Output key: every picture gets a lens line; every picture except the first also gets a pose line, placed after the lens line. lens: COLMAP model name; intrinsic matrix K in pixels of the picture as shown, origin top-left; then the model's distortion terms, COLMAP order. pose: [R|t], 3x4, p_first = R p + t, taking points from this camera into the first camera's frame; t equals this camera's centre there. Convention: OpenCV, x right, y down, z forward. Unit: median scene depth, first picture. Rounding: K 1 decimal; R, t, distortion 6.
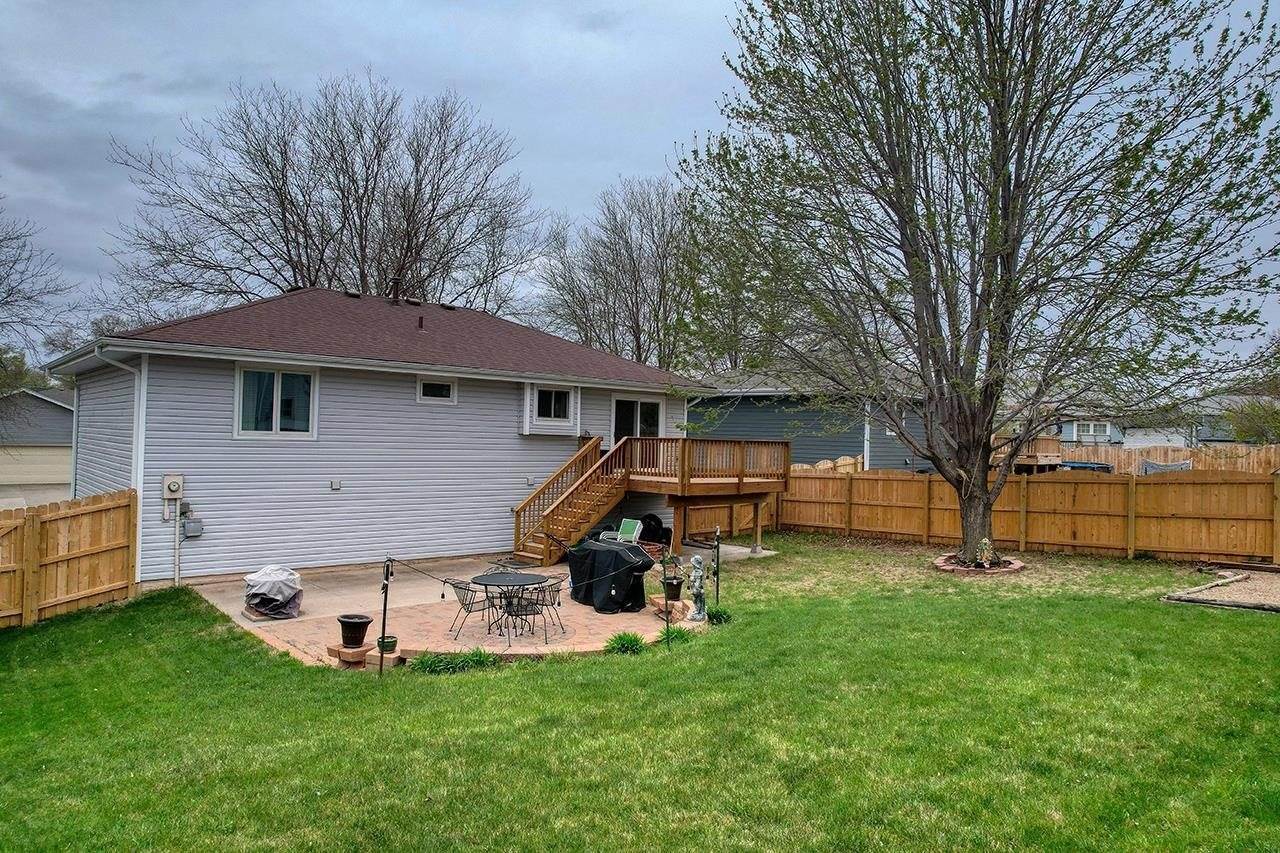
lens RADIAL K [[818.7, 0, 640.0], [0, 818.7, 426.5], [0, 0, 1]] dist [-0.080270, 0.061722]
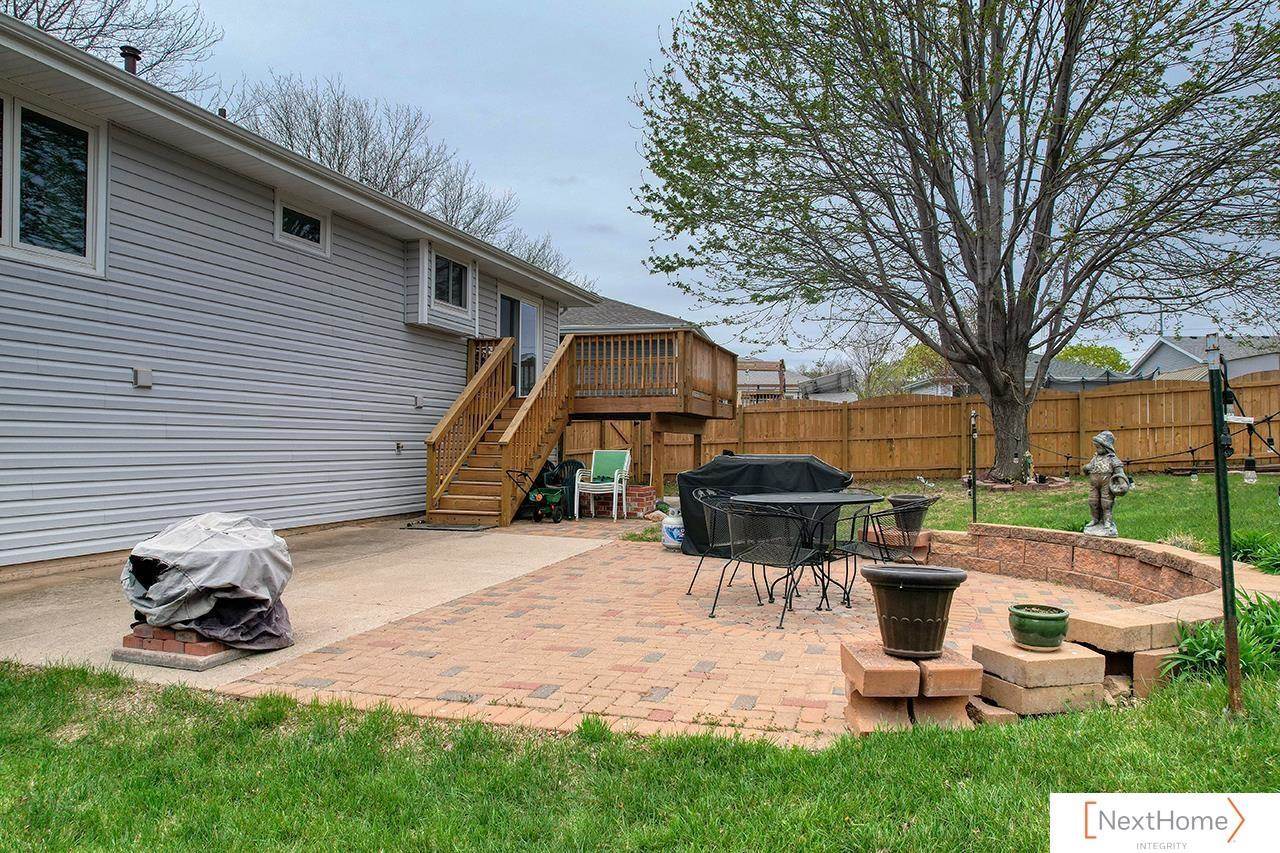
lens RADIAL K [[823.8, 0, 640.0], [0, 823.8, 426.5], [0, 0, 1]] dist [-0.082128, 0.099424]
pose [[0.861402, -0.009881, 0.507827, -0.328982], [0.009248, 0.999950, 0.003771, 0.091356], [-0.507839, 0.001448, 0.861451, 0.399077]]
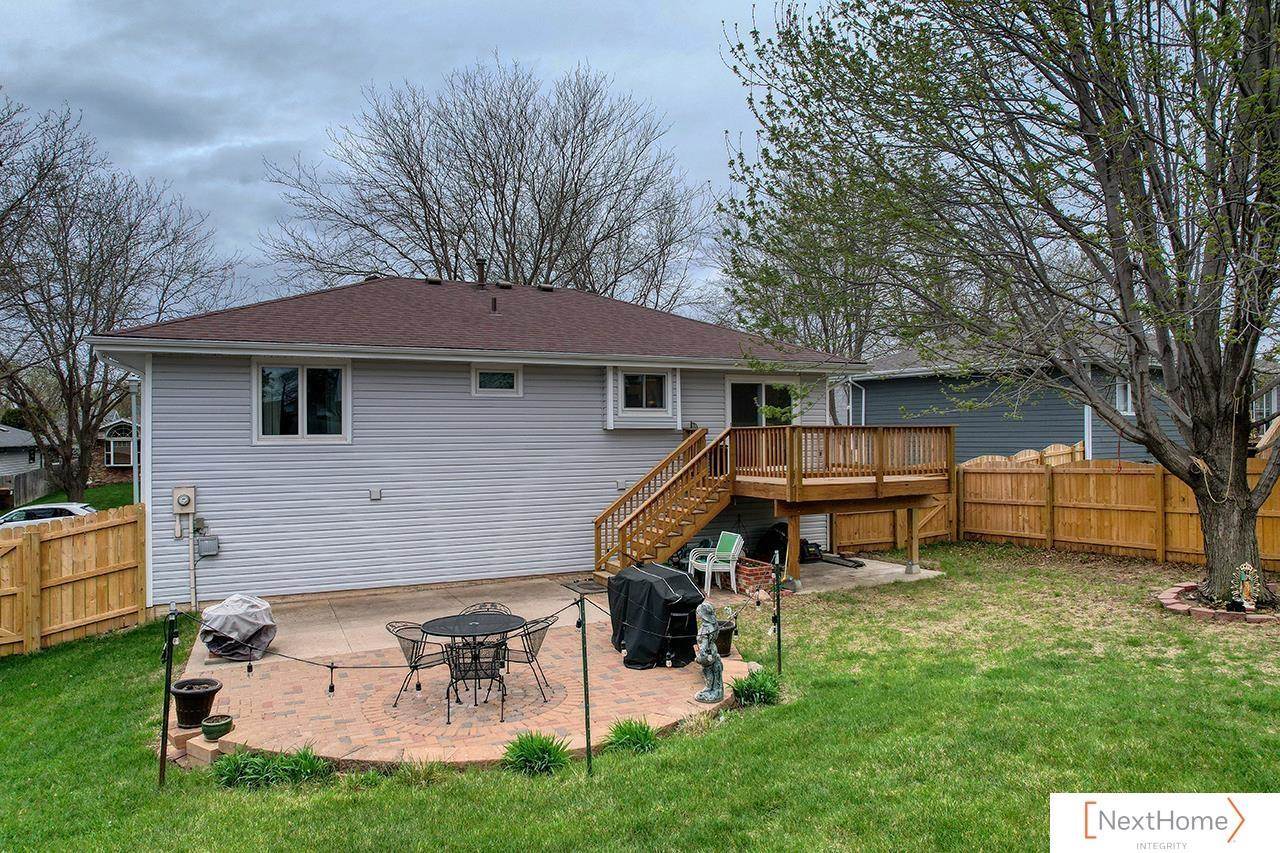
lens RADIAL K [[818.7, 0, 640.0], [0, 818.7, 426.5], [0, 0, 1]] dist [-0.080270, 0.061722]
pose [[0.960841, -0.036411, -0.274699, 0.123054], [0.036676, 0.999318, -0.004174, 0.012229], [0.274664, -0.006064, 0.961521, 0.221179]]
